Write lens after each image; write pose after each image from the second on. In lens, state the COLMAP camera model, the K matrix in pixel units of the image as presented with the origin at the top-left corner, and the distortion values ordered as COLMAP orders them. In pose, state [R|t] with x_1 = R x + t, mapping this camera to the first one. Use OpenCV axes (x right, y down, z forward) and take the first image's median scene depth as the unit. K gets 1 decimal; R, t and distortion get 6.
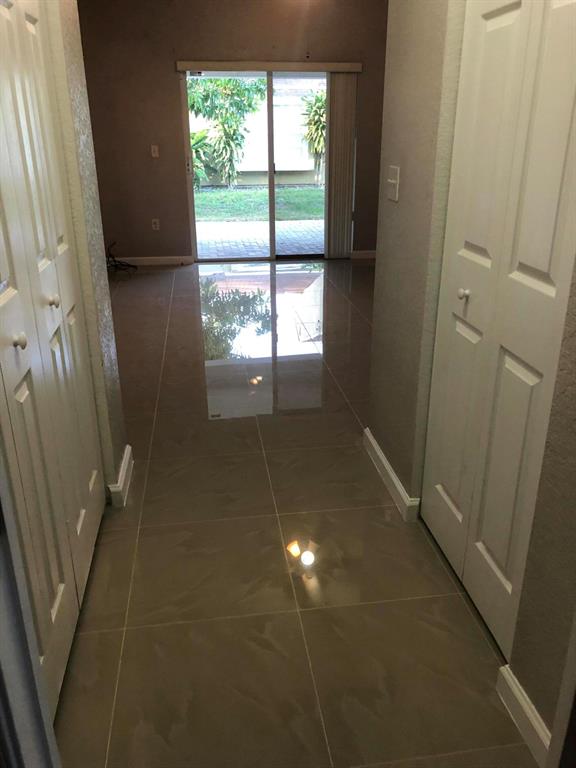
lens RADIAL K [[635.6, 0, 289.7], [0, 635.6, 385.4], [0, 0, 1]] dist [0.028316, -0.032960]
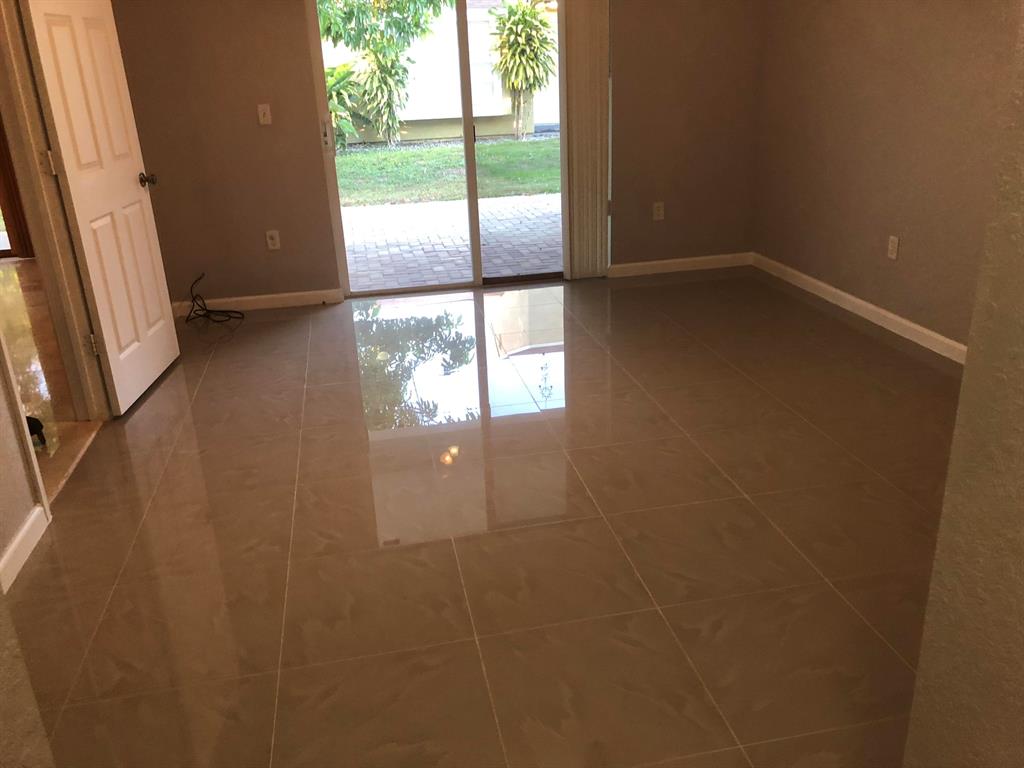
lens RADIAL K [[847.5, 0, 510.9], [0, 847.5, 381.6], [0, 0, 1]] dist [0.028316, -0.032960]
pose [[0.997943, -0.051008, 0.038843, -0.017395], [0.051401, 0.998636, -0.009181, -0.056416], [-0.038322, 0.011159, 0.999203, 0.120171]]
